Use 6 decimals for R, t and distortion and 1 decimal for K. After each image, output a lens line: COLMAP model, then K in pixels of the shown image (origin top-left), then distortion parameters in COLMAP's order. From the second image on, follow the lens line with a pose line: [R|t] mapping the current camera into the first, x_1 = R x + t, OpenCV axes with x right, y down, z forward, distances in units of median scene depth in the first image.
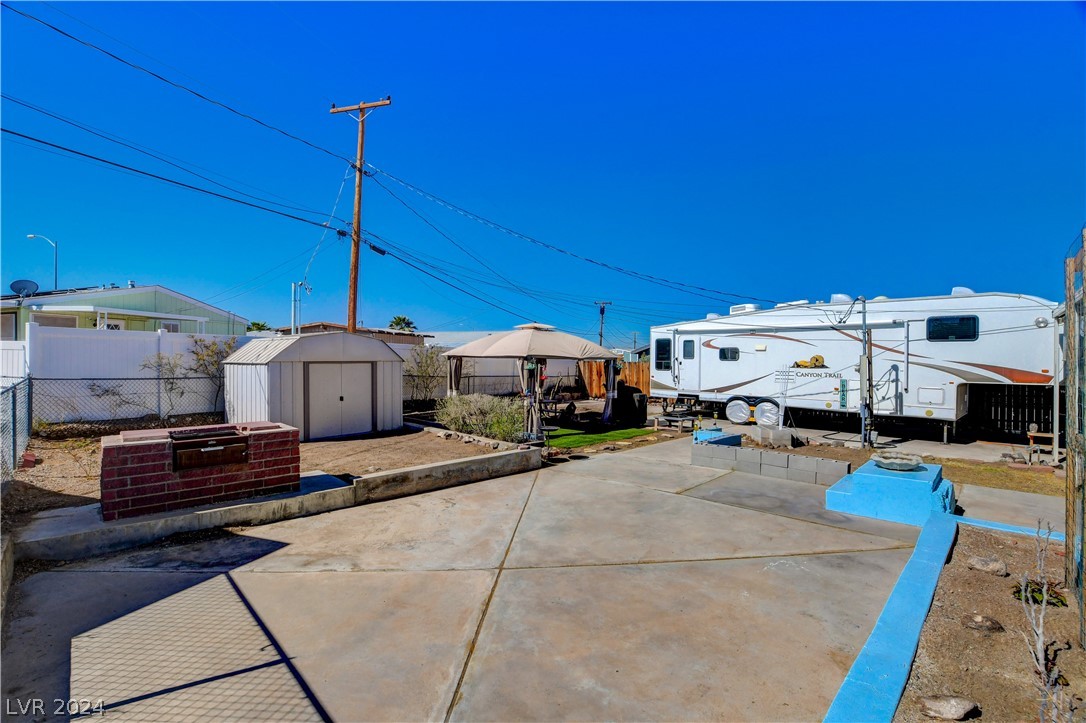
lens RADIAL K [[479.9, 0, 545.0], [0, 479.9, 363.2], [0, 0, 1]] dist [-0.024248, 0.000259]
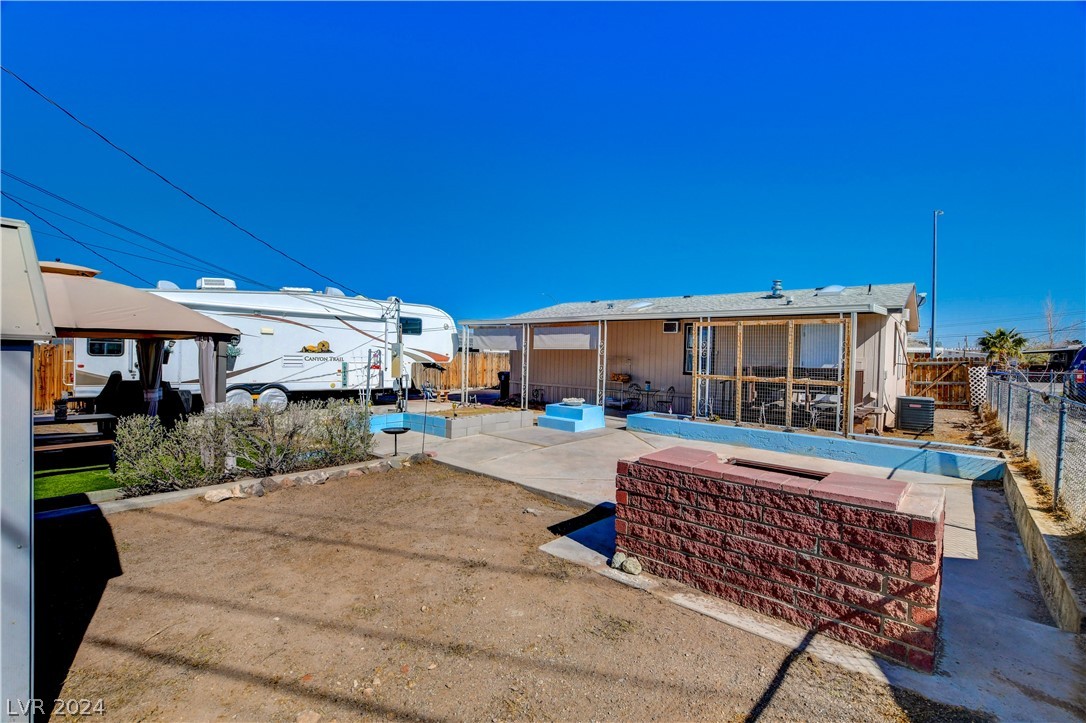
lens RADIAL K [[475.1, 0, 541.2], [0, 475.1, 361.2], [0, 0, 1]] dist [-0.015699, 0.000585]
pose [[-0.043034, -0.009785, 0.999026, -0.563317], [-0.002253, 0.999950, 0.009697, 0.019037], [-0.999071, -0.001833, -0.043054, 0.564616]]
